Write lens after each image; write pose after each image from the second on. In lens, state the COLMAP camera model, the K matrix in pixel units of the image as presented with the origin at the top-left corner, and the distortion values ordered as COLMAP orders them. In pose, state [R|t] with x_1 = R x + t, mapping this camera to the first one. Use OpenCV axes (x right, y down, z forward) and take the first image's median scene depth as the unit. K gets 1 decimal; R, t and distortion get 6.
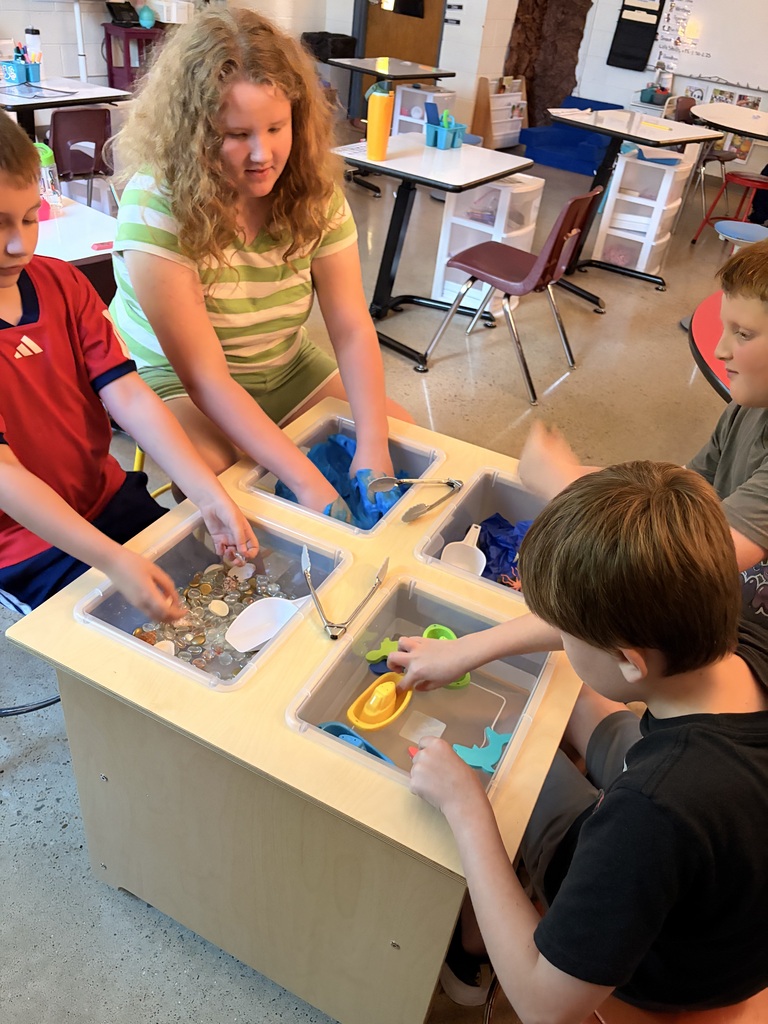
lens RADIAL K [[768.1, 0, 384.0], [0, 768.1, 512.0], [0, 0, 1]] dist [-0.000870, -0.044796]
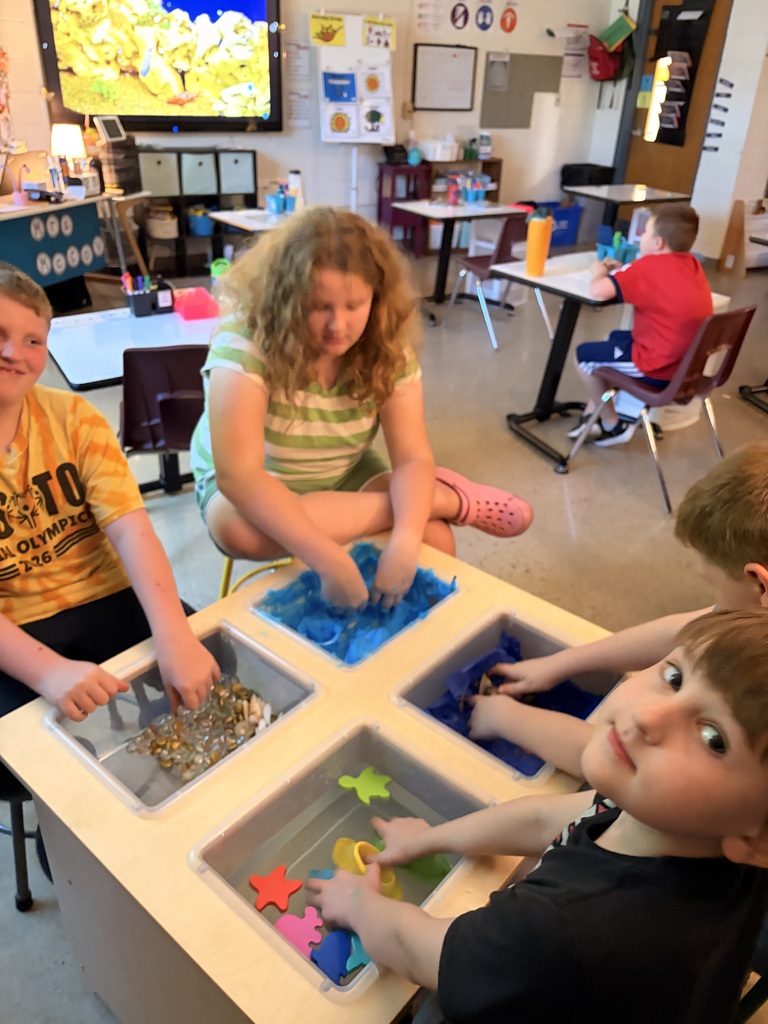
lens RADIAL K [[768.1, 0, 384.0], [0, 768.1, 512.0], [0, 0, 1]] dist [-0.000870, -0.044796]
pose [[0.921259, 0.121733, -0.369408, 0.144709], [-0.170293, 0.980131, -0.101702, 0.009326], [0.349688, 0.156602, 0.923685, -0.016942]]
